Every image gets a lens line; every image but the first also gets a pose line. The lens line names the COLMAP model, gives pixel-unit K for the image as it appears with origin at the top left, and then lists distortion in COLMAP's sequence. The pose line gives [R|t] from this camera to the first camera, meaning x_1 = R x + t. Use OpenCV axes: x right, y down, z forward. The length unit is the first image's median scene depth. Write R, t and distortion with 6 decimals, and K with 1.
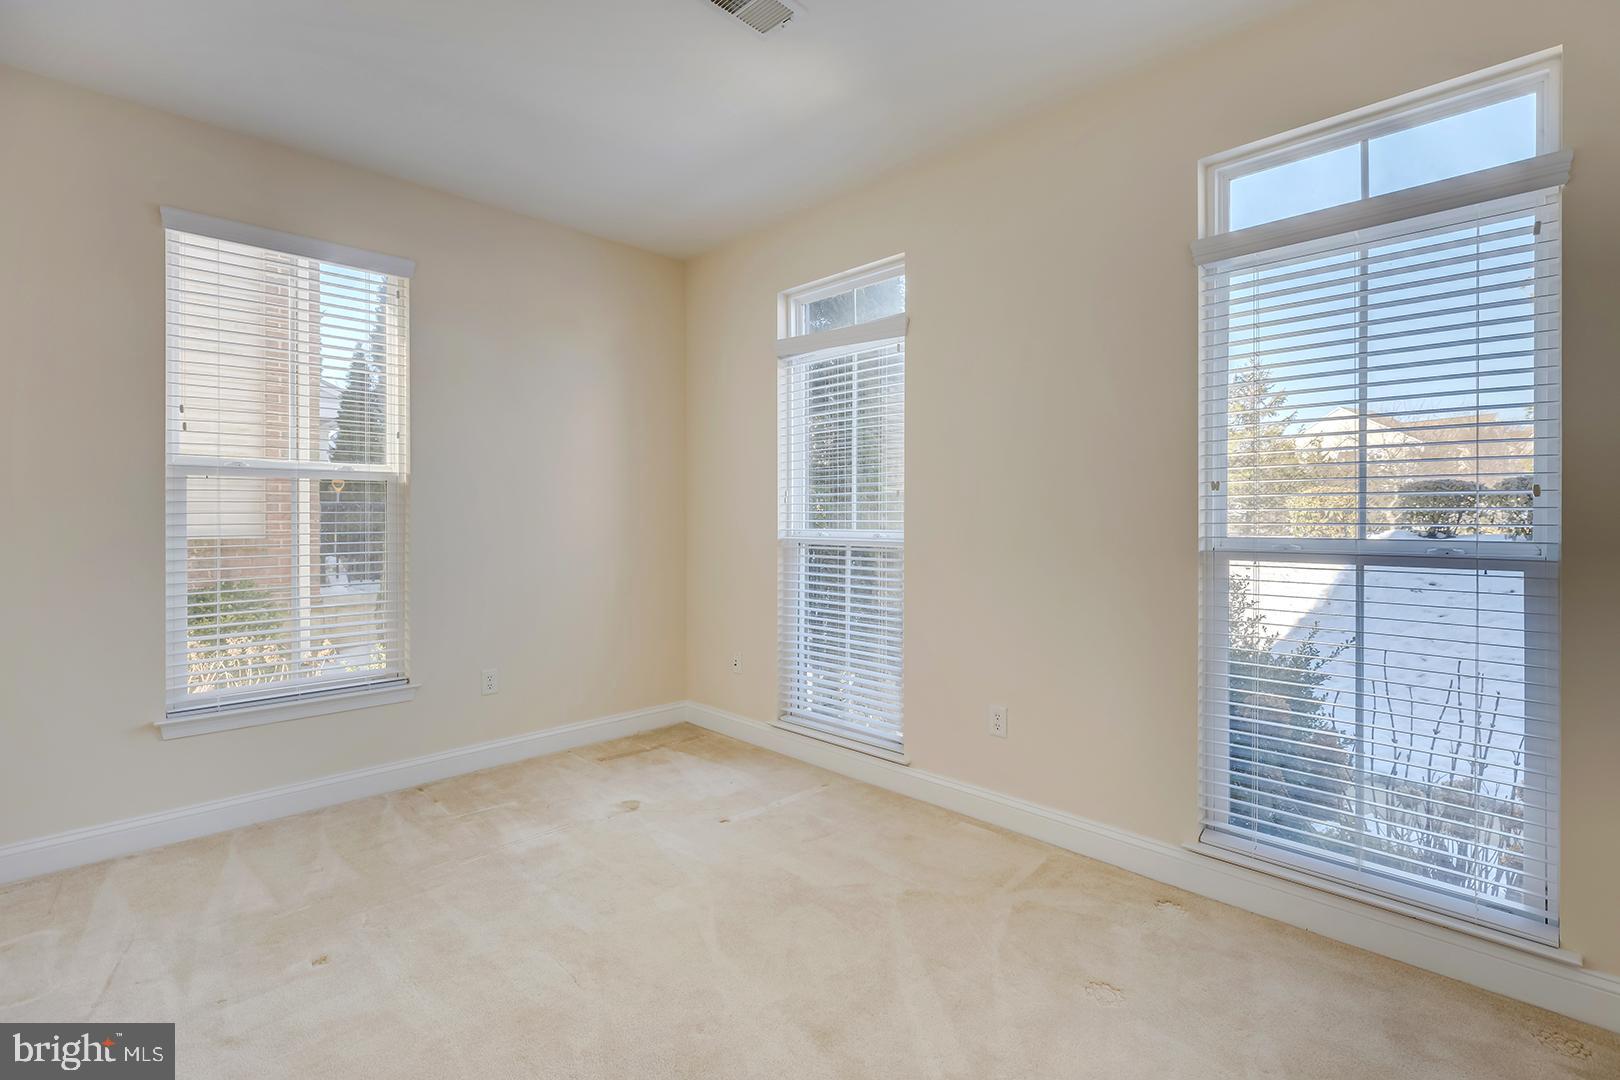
lens RADIAL K [[727.4, 0, 810.0], [0, 727.4, 540.0], [0, 0, 1]] dist [0.000049, -0.000161]
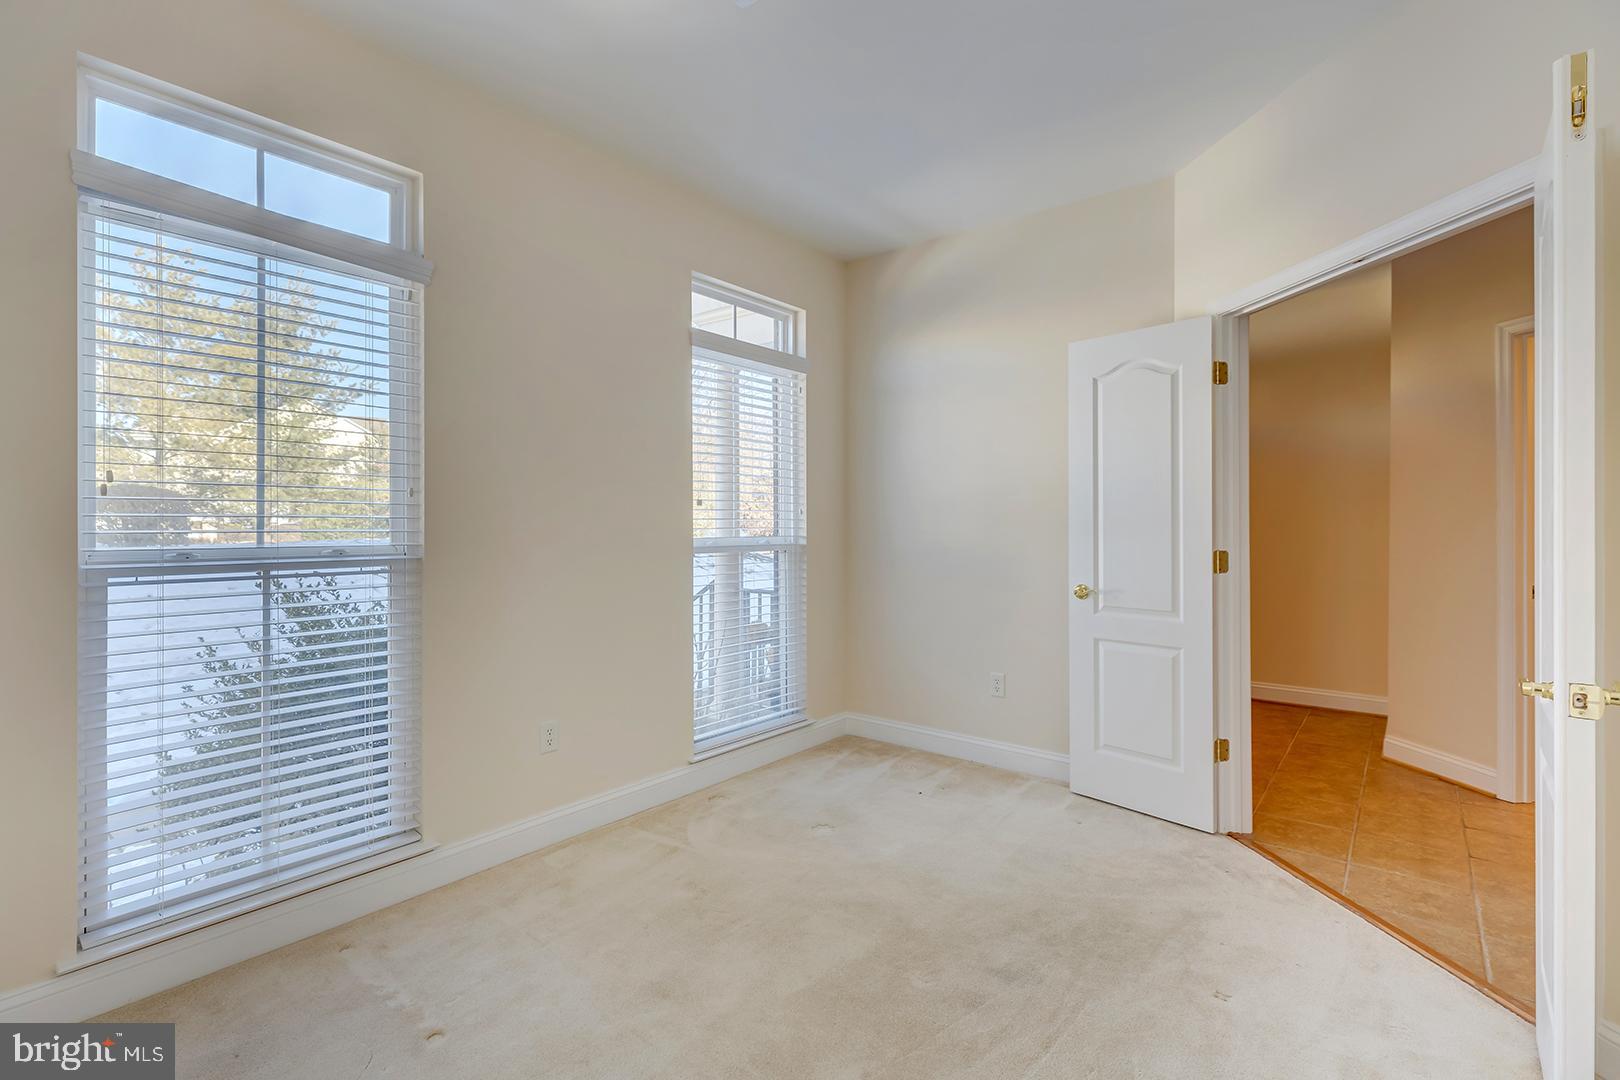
lens RADIAL K [[758.9, 0, 810.0], [0, 758.9, 540.0], [0, 0, 1]] dist [0.001765, 0.000280]
pose [[-0.119186, -0.021184, 0.992646, -0.445780], [0.031784, 0.999179, 0.025139, -0.013206], [-0.992363, 0.034546, -0.118415, 0.446643]]
